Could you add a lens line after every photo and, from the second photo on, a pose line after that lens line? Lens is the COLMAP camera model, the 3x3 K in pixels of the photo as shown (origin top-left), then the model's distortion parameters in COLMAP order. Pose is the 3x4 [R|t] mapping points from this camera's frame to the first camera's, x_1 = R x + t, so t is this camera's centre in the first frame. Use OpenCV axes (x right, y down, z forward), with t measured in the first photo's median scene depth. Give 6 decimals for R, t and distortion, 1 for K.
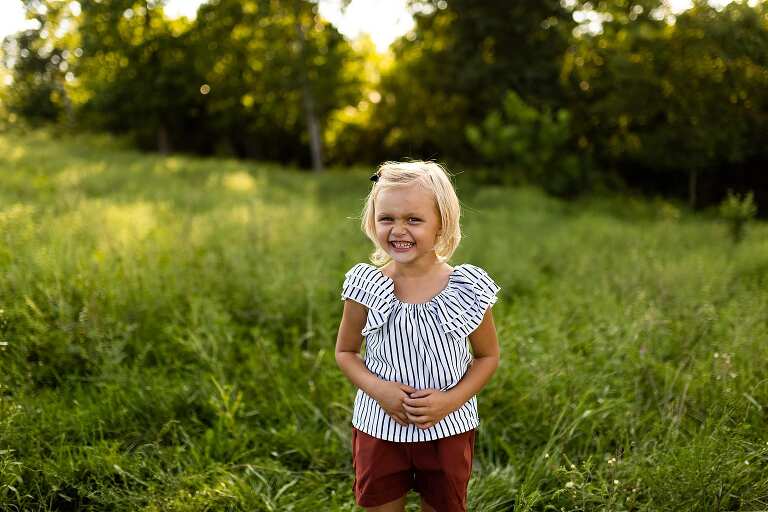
lens RADIAL K [[725.3, 0, 375.2], [0, 725.3, 255.3], [0, 0, 1]] dist [-0.006313, 0.000346]
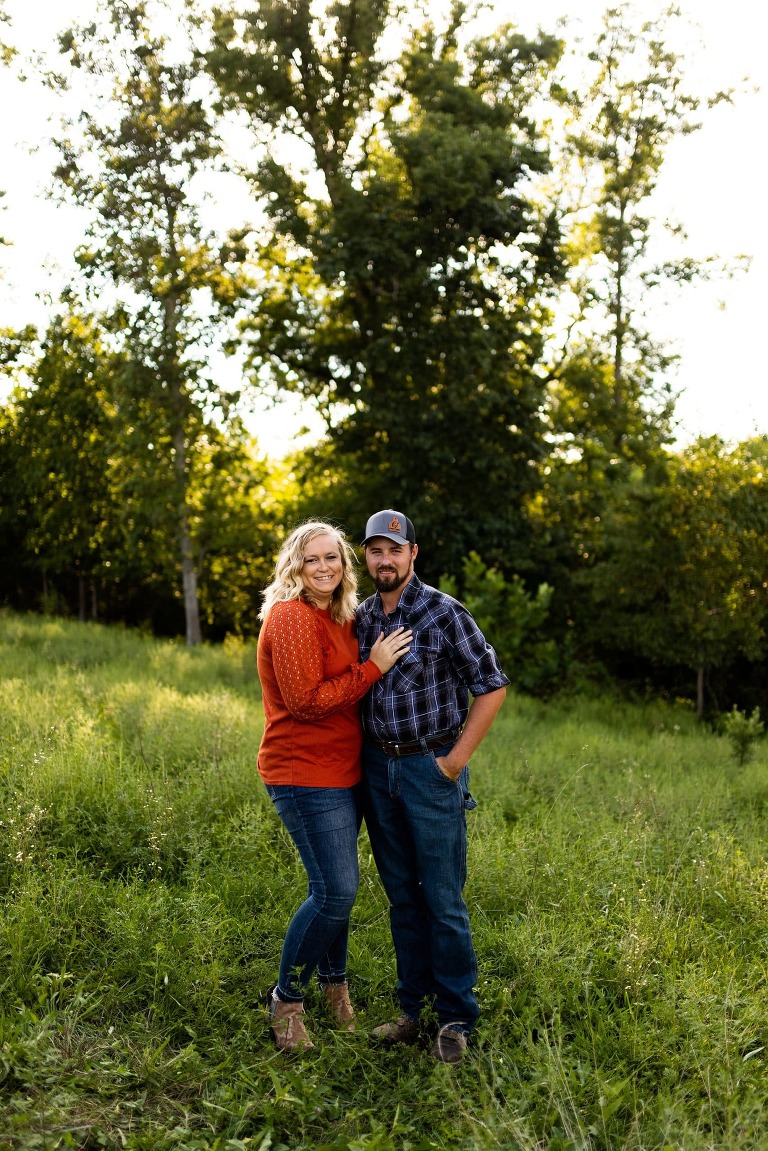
lens RADIAL K [[1131.0, 0, 384.0], [0, 1131.0, 575.5], [0, 0, 1]] dist [0.002569, 0.001542]
pose [[0.990437, 0.051213, 0.128108, -0.040812], [-0.029372, 0.985537, -0.166898, -0.000839], [-0.134802, 0.161539, 0.977616, -0.110439]]
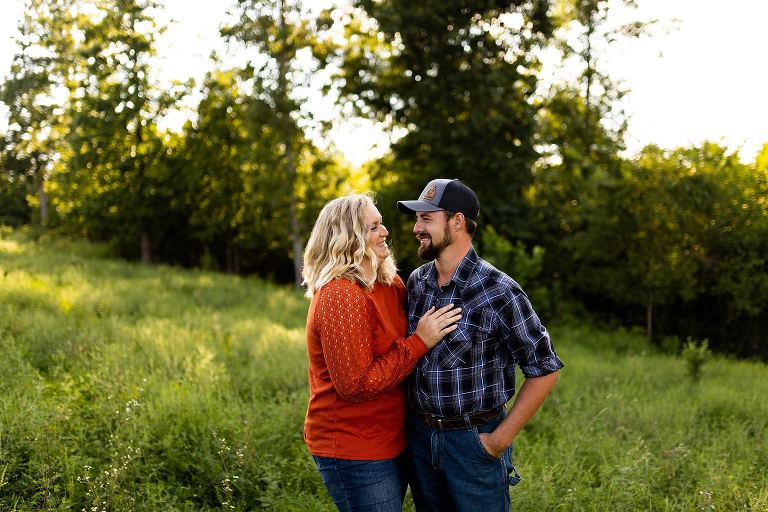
lens RADIAL K [[726.9, 0, 386.1], [0, 726.9, 272.7], [0, 0, 1]] dist [-0.003176, 0.007026]
pose [[0.996574, 0.040743, 0.071974, -0.032996], [-0.031612, 0.991811, -0.123737, -0.011455], [-0.076426, 0.121038, 0.989701, -0.053065]]
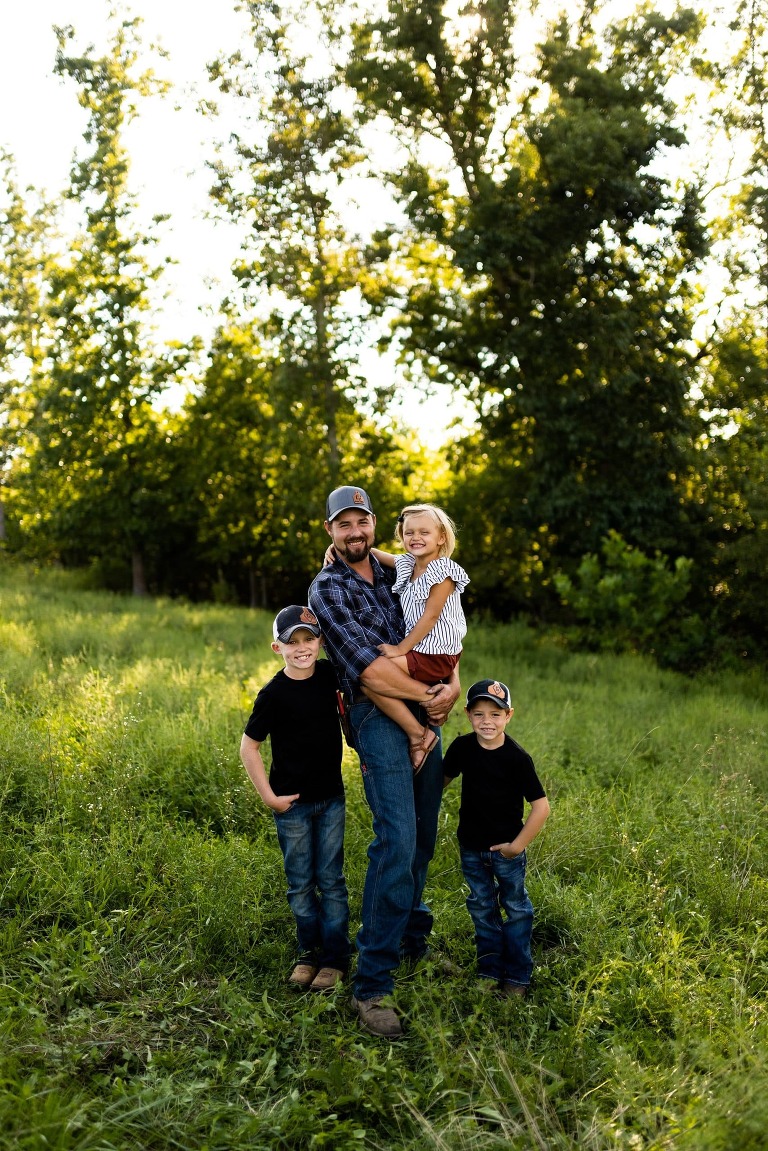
lens RADIAL K [[1089.4, 0, 359.8], [0, 1089.4, 574.8], [0, 0, 1]] dist [-0.003176, 0.007026]
pose [[0.998713, 0.019935, -0.046626, -0.018918], [-0.026789, 0.988118, -0.151346, 0.002544], [0.043055, 0.152400, 0.987381, -0.112522]]
